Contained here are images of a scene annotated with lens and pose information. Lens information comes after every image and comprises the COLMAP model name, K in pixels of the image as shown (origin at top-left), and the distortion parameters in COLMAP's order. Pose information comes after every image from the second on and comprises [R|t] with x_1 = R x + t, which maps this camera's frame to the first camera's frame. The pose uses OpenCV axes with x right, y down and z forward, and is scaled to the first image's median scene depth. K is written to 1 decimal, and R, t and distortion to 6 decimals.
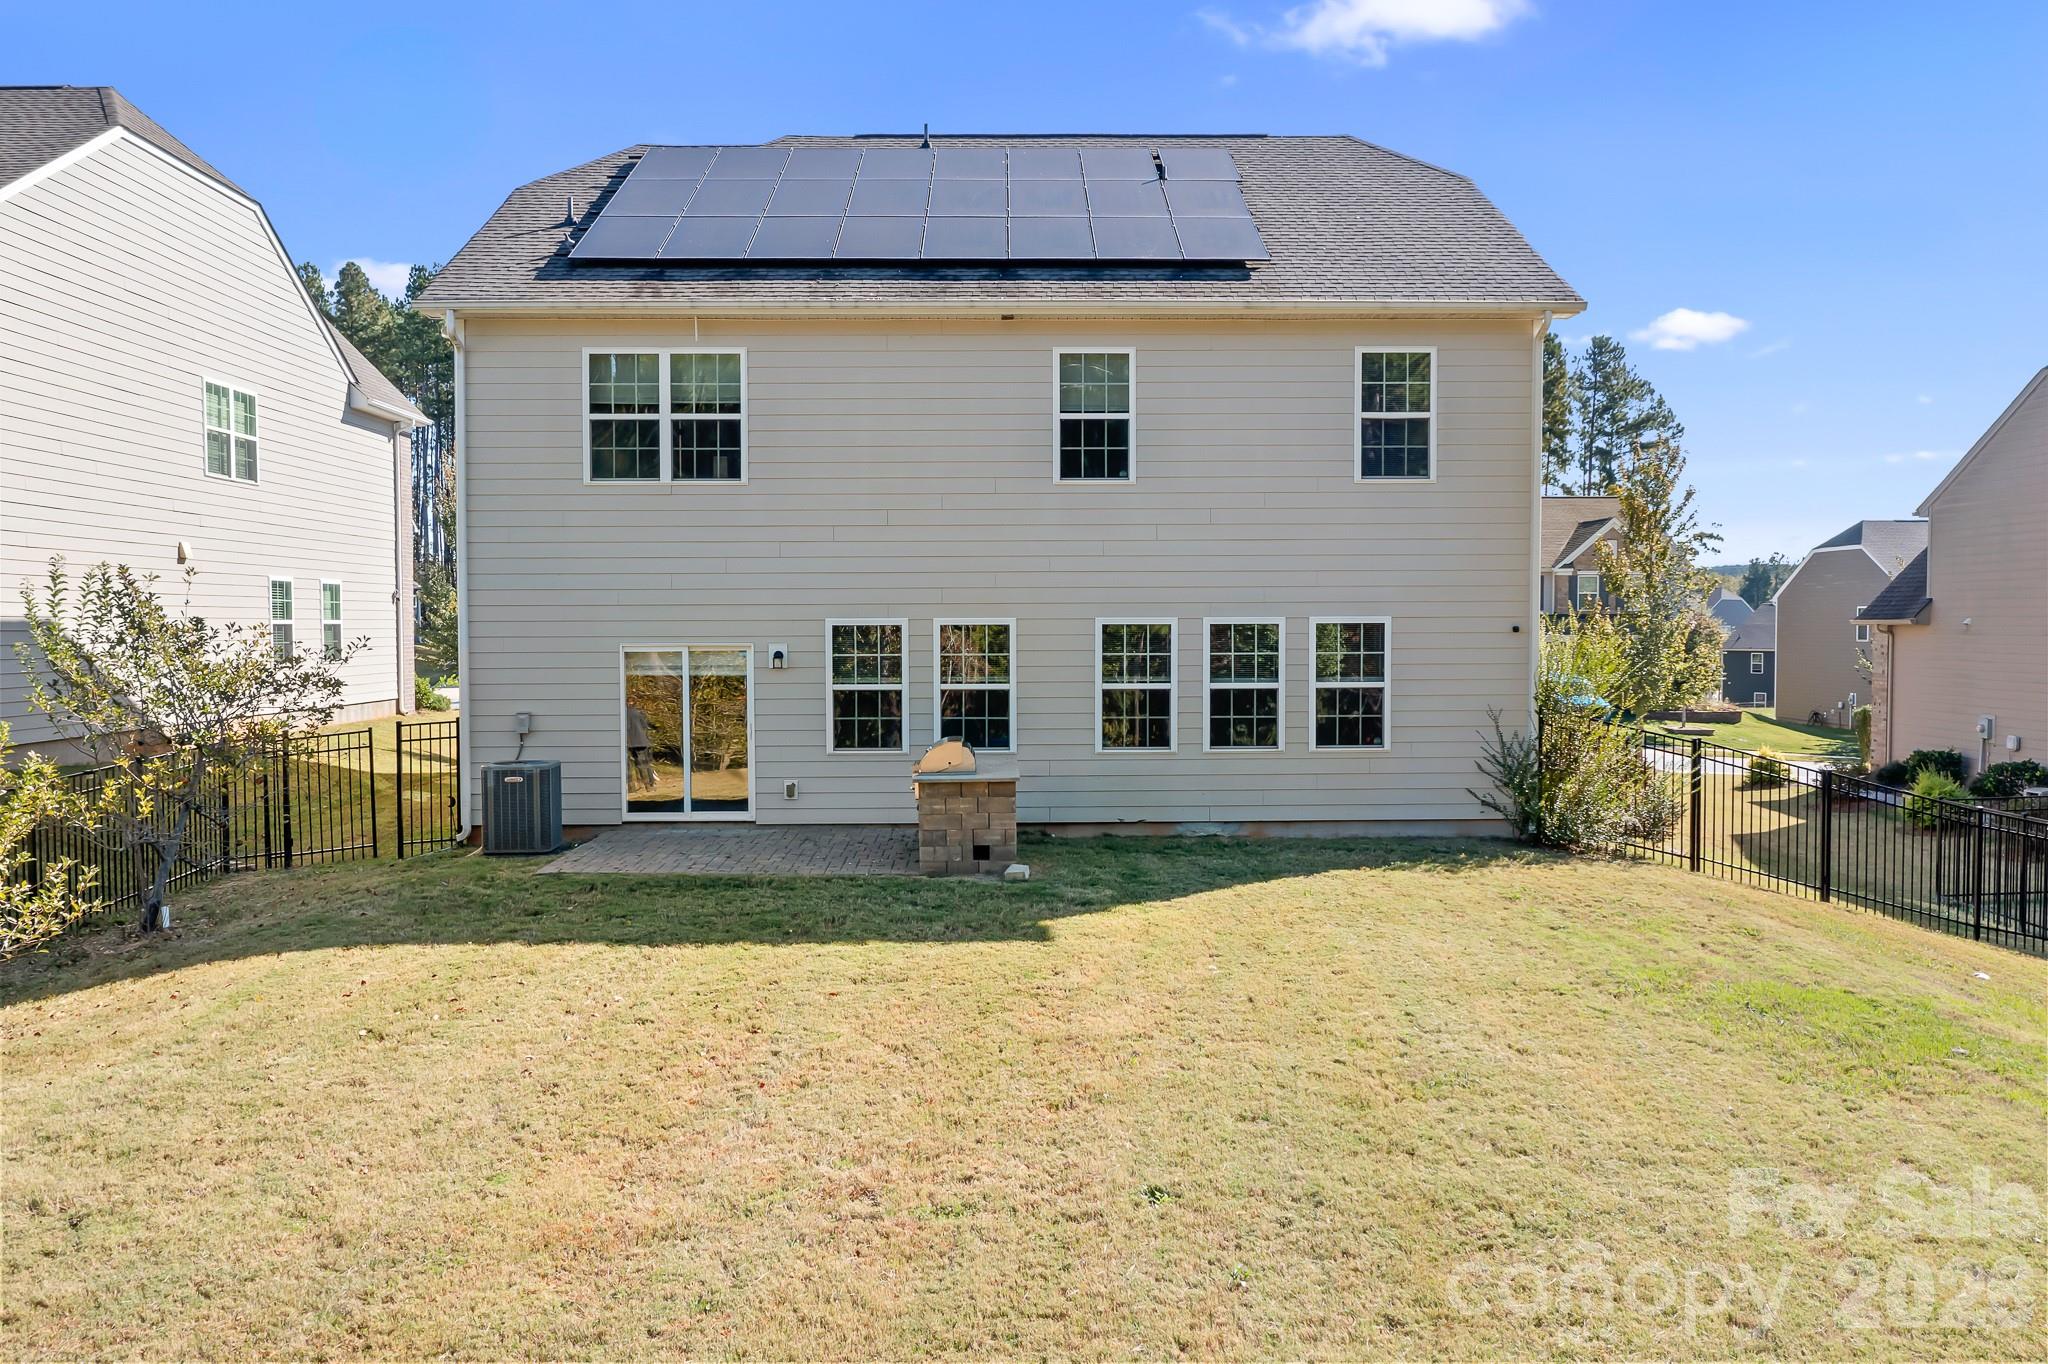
lens RADIAL K [[1627.8, 0, 1014.9], [0, 1627.8, 680.5], [0, 0, 1]] dist [-0.008038, -0.001294]
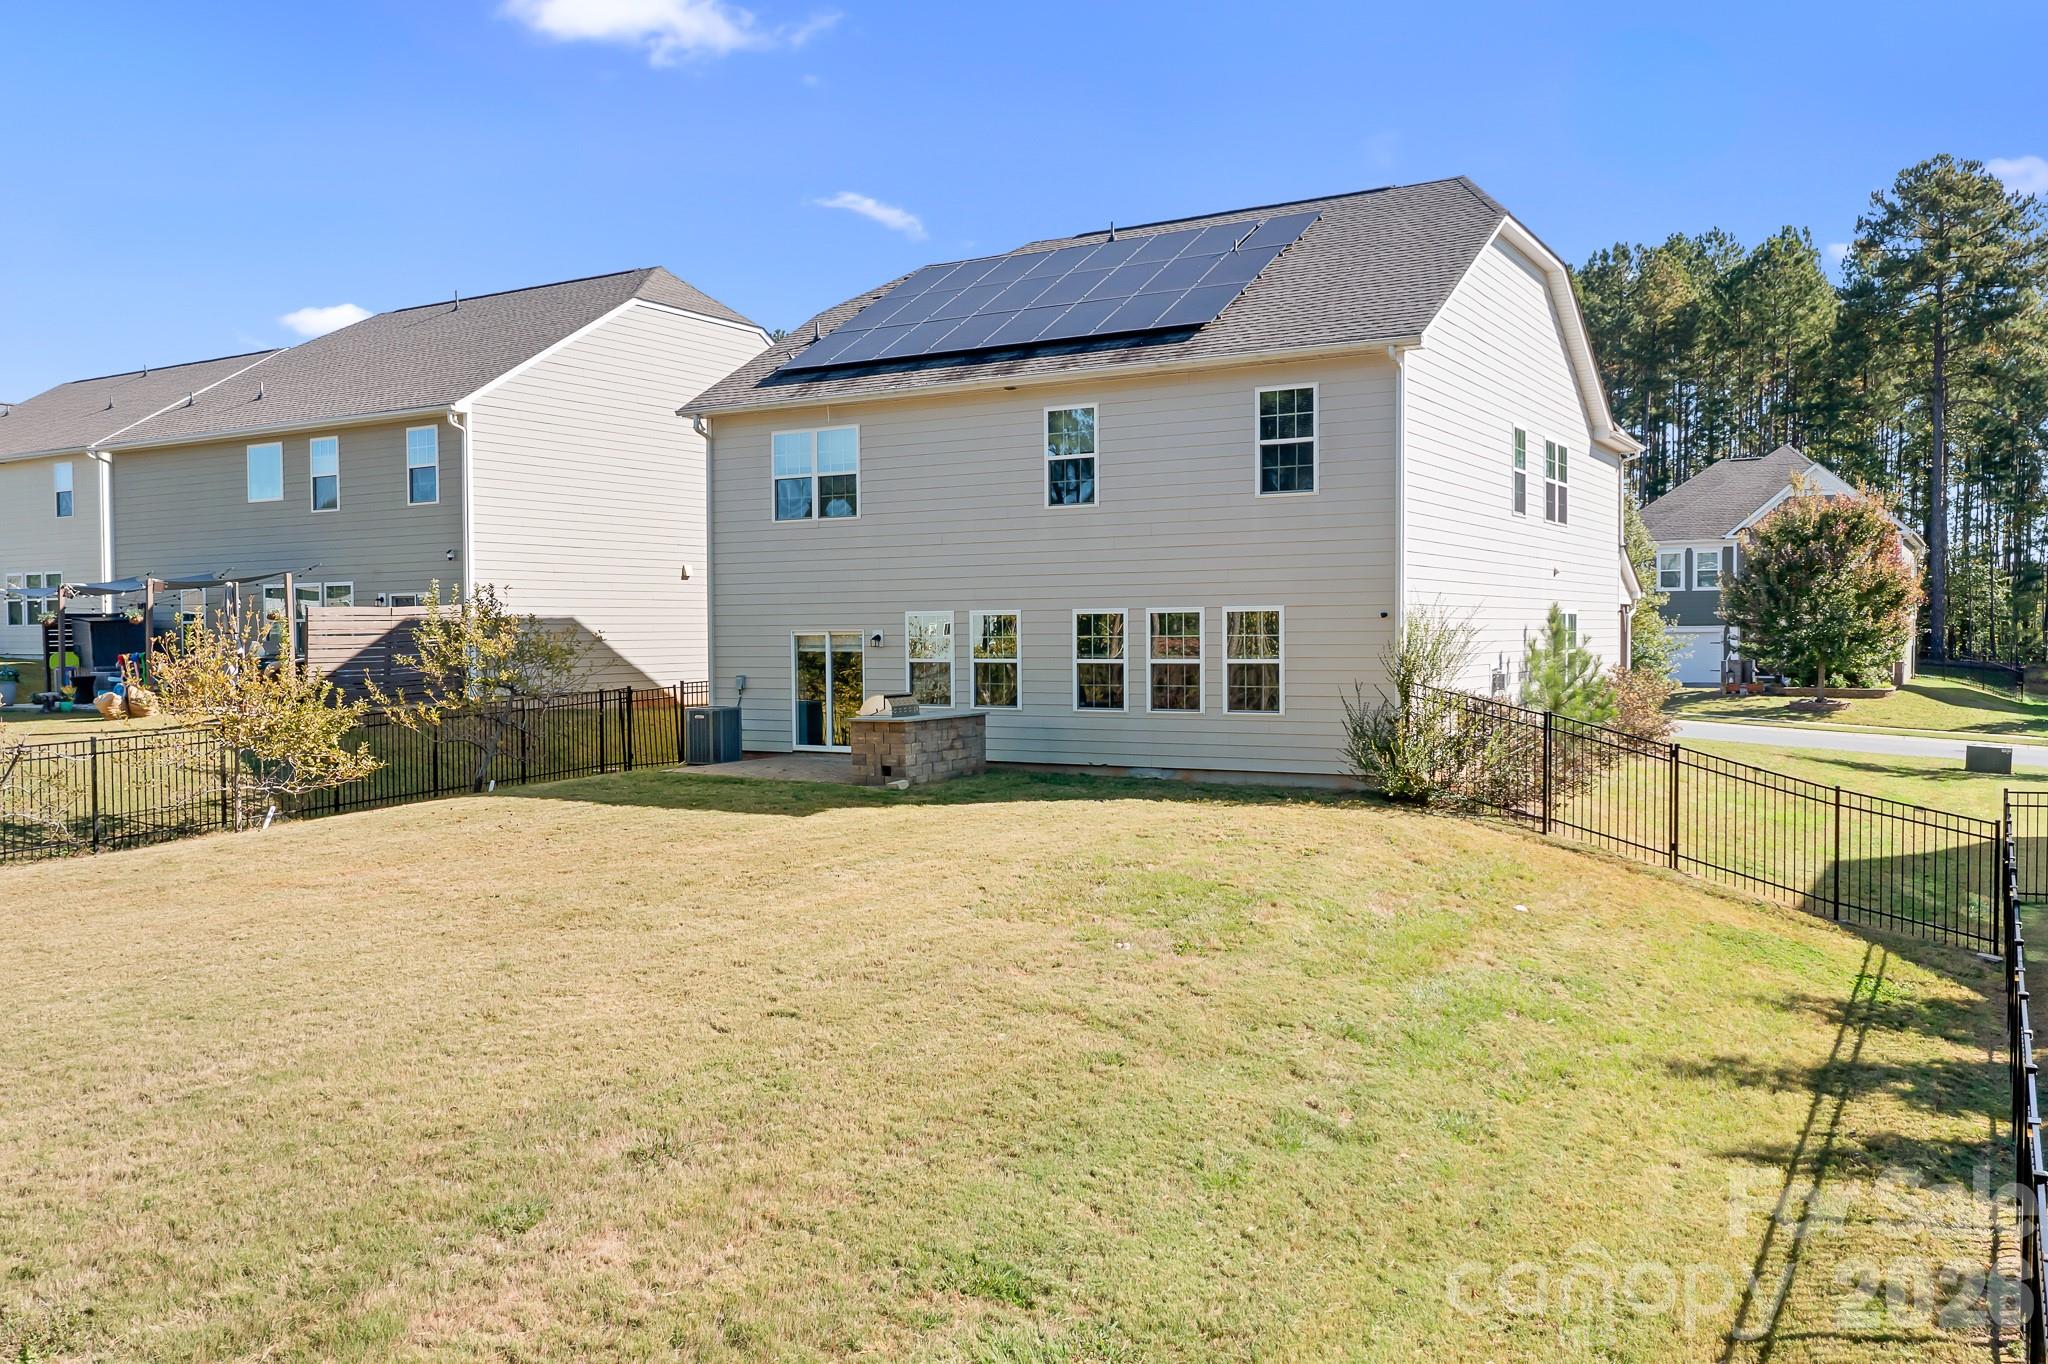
lens RADIAL K [[1627.8, 0, 1014.9], [0, 1627.8, 680.5], [0, 0, 1]] dist [-0.008038, -0.001294]
pose [[0.849888, 0.012342, -0.526819, 0.706404], [-0.008447, 0.999916, 0.009799, 0.006652], [0.526896, -0.003878, 0.849921, -0.147369]]
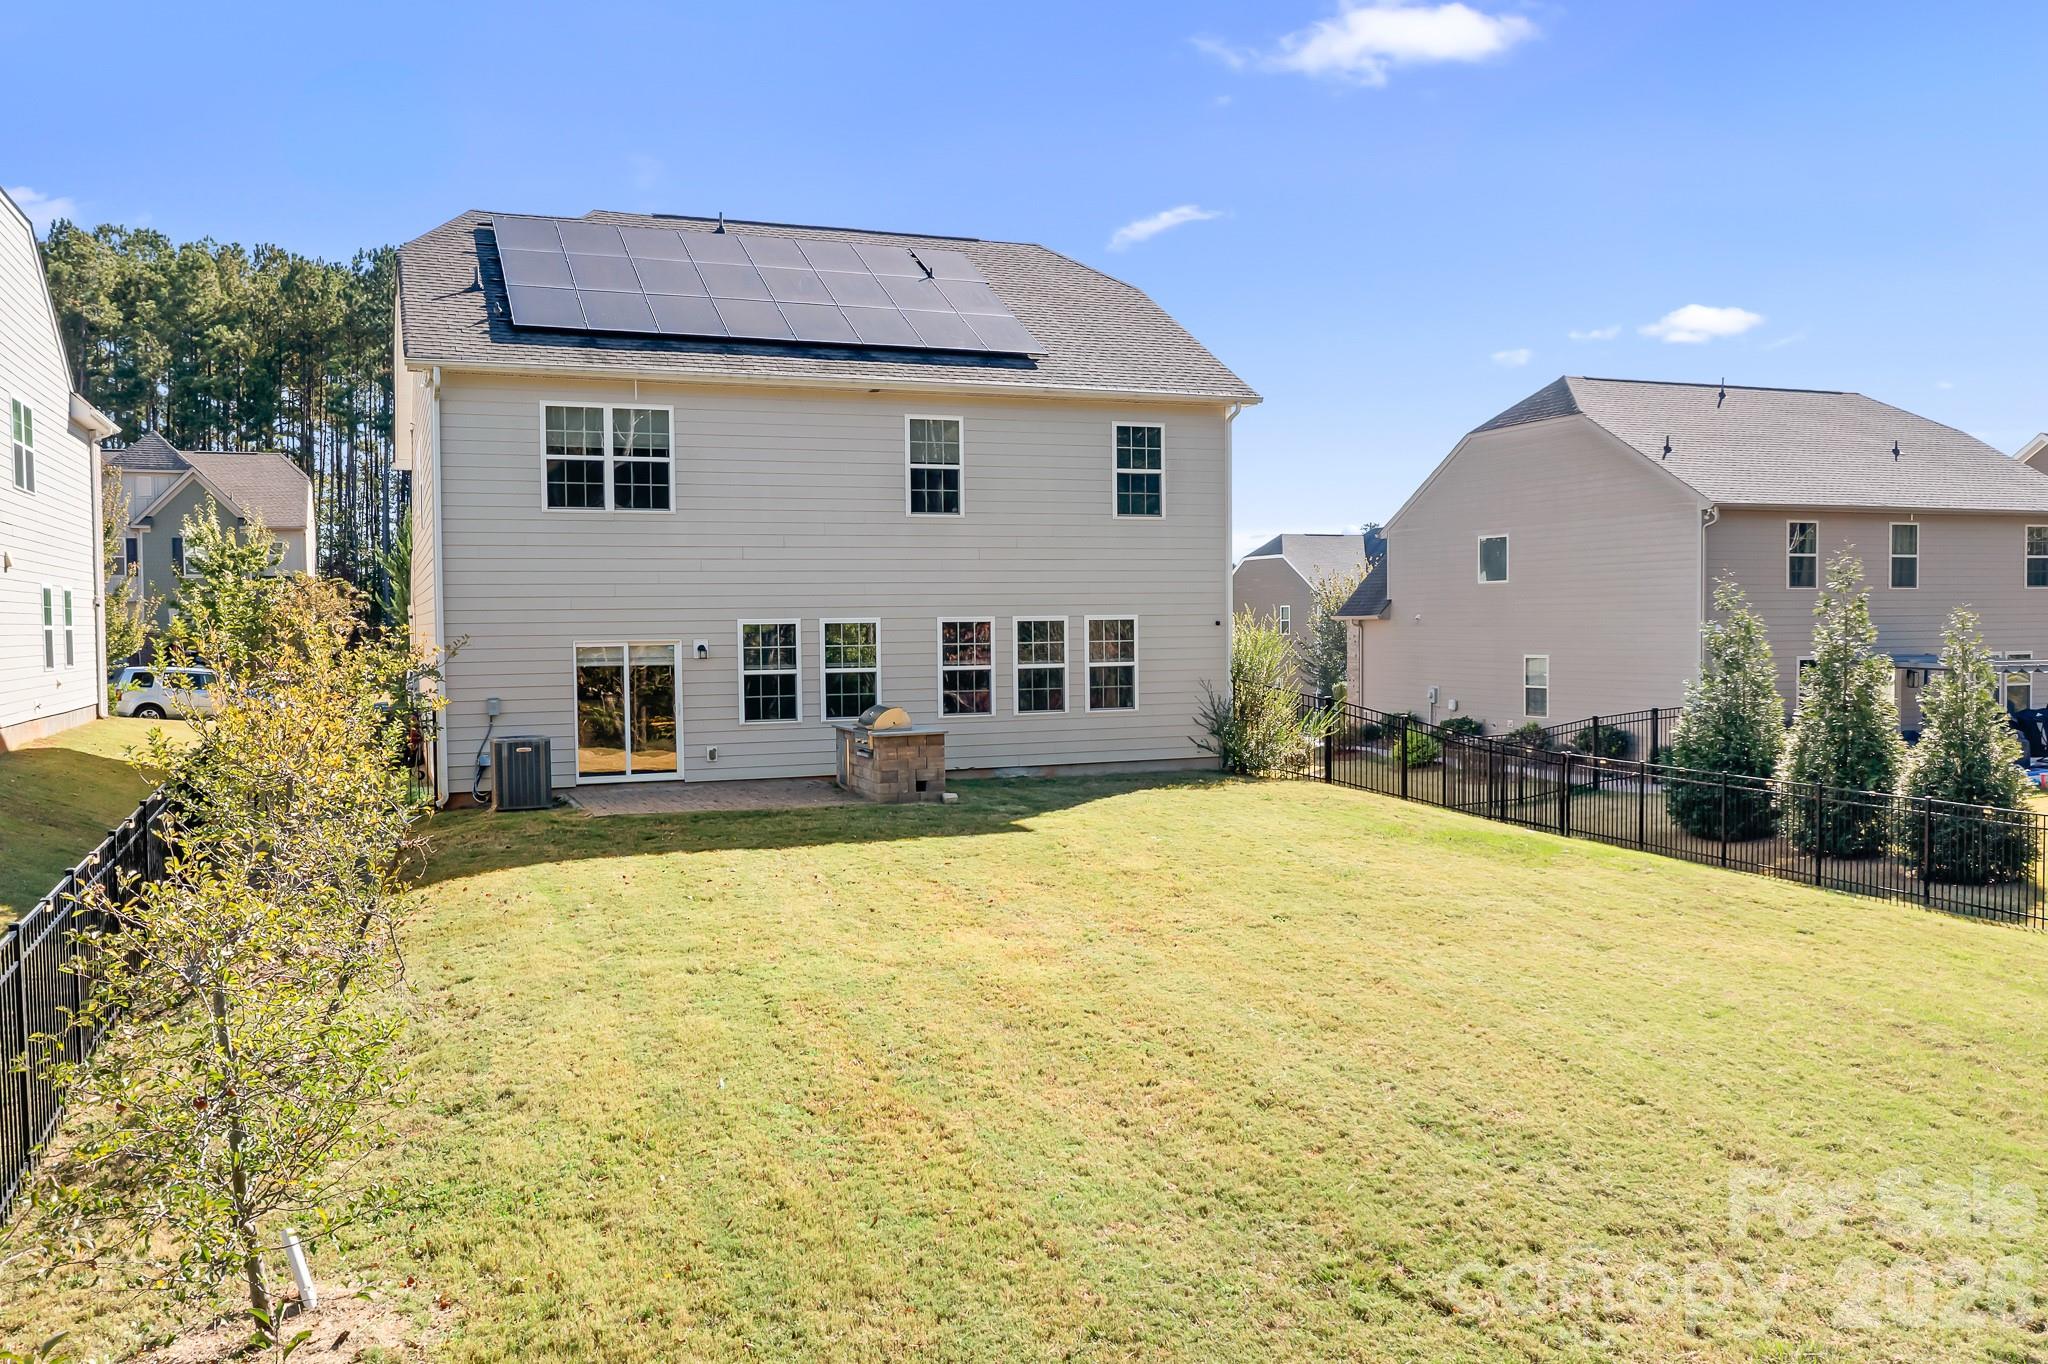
lens RADIAL K [[1653.2, 0, 1016.0], [0, 1653.2, 693.4], [0, 0, 1]] dist [-0.010133, 0.002534]
pose [[0.935722, -0.023136, 0.351978, -0.370106], [0.021016, 0.999731, 0.009845, 0.012077], [-0.352111, -0.001815, 0.935957, -0.294798]]
